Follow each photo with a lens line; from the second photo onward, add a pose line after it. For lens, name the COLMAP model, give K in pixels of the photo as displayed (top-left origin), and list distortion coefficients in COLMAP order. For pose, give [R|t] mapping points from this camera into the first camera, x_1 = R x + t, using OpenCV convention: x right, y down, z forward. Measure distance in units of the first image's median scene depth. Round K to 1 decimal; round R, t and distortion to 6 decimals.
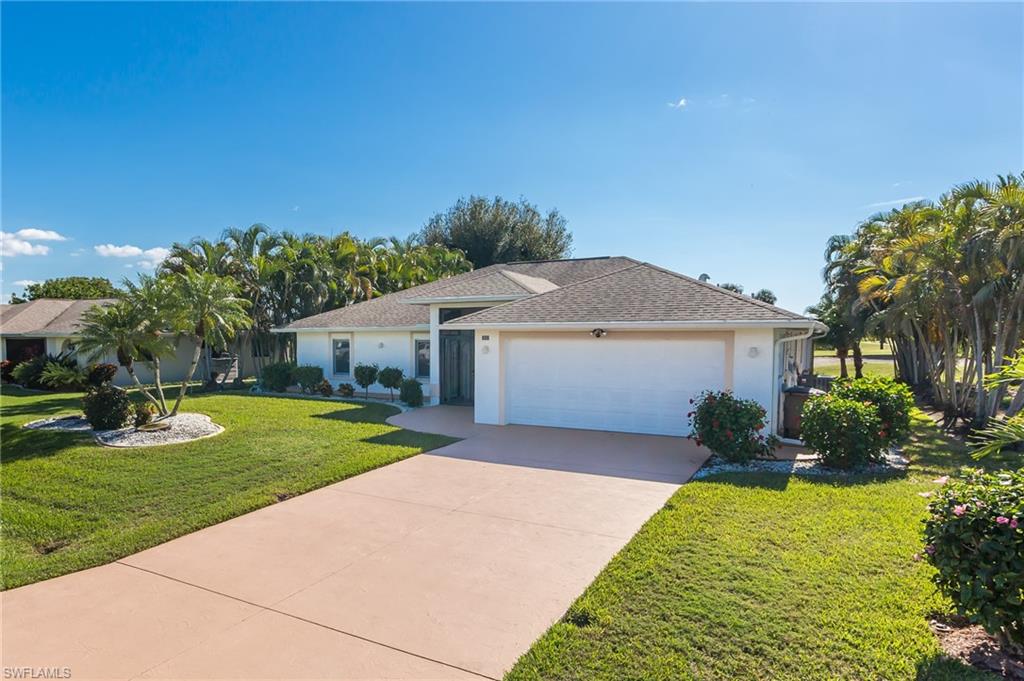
lens RADIAL K [[466.8, 0, 510.7], [0, 466.8, 341.2], [0, 0, 1]] dist [0.001955, 0.000140]
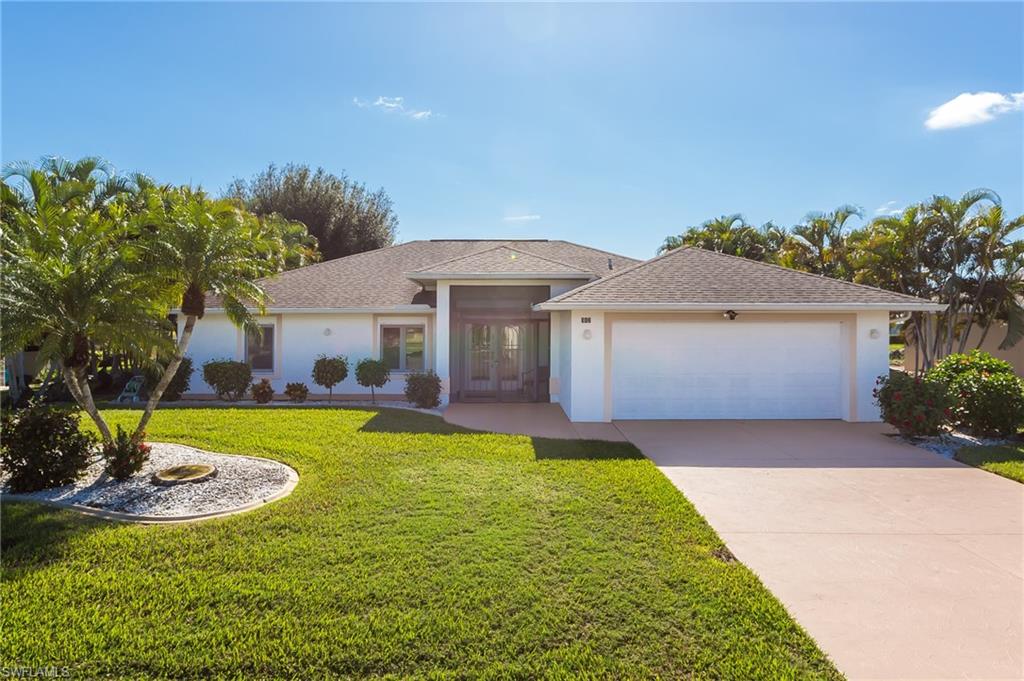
lens RADIAL K [[474.8, 0, 494.2], [0, 474.8, 335.0], [0, 0, 1]] dist [-0.005104, -0.000404]
pose [[0.923012, -0.007619, 0.384695, -0.372478], [0.003561, 0.999930, 0.011260, 0.006082], [-0.384754, -0.009023, 0.922975, 0.186483]]
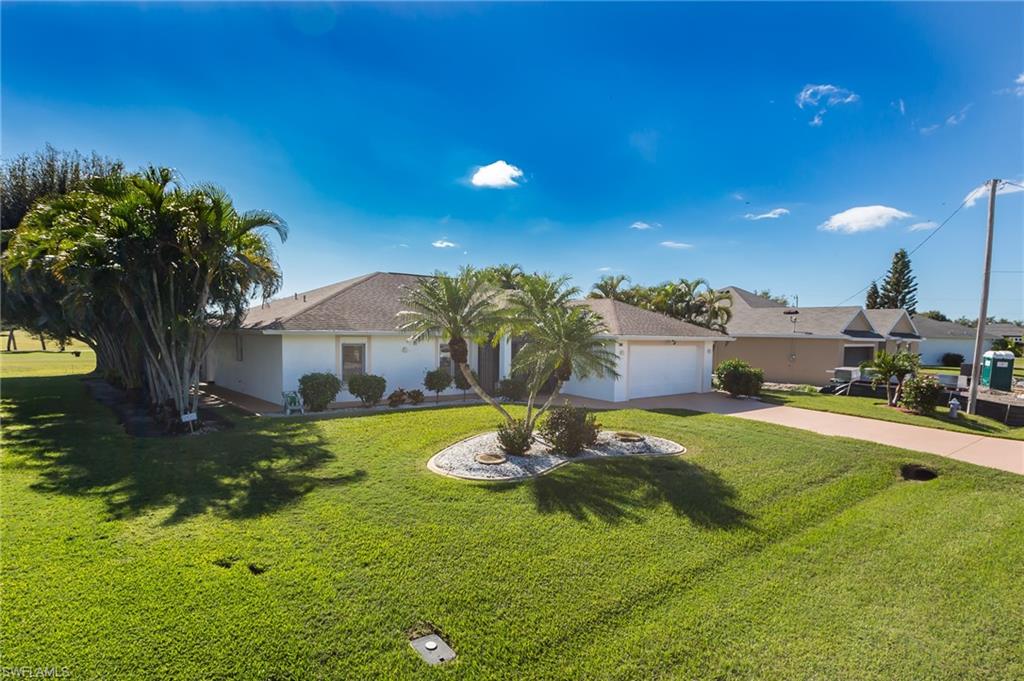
lens RADIAL K [[466.8, 0, 510.7], [0, 466.8, 341.2], [0, 0, 1]] dist [0.001955, 0.000140]
pose [[0.526206, 0.010336, 0.850294, -1.122651], [-0.002009, 0.999938, -0.010912, 0.000367], [-0.850355, 0.004034, 0.526194, 0.332853]]
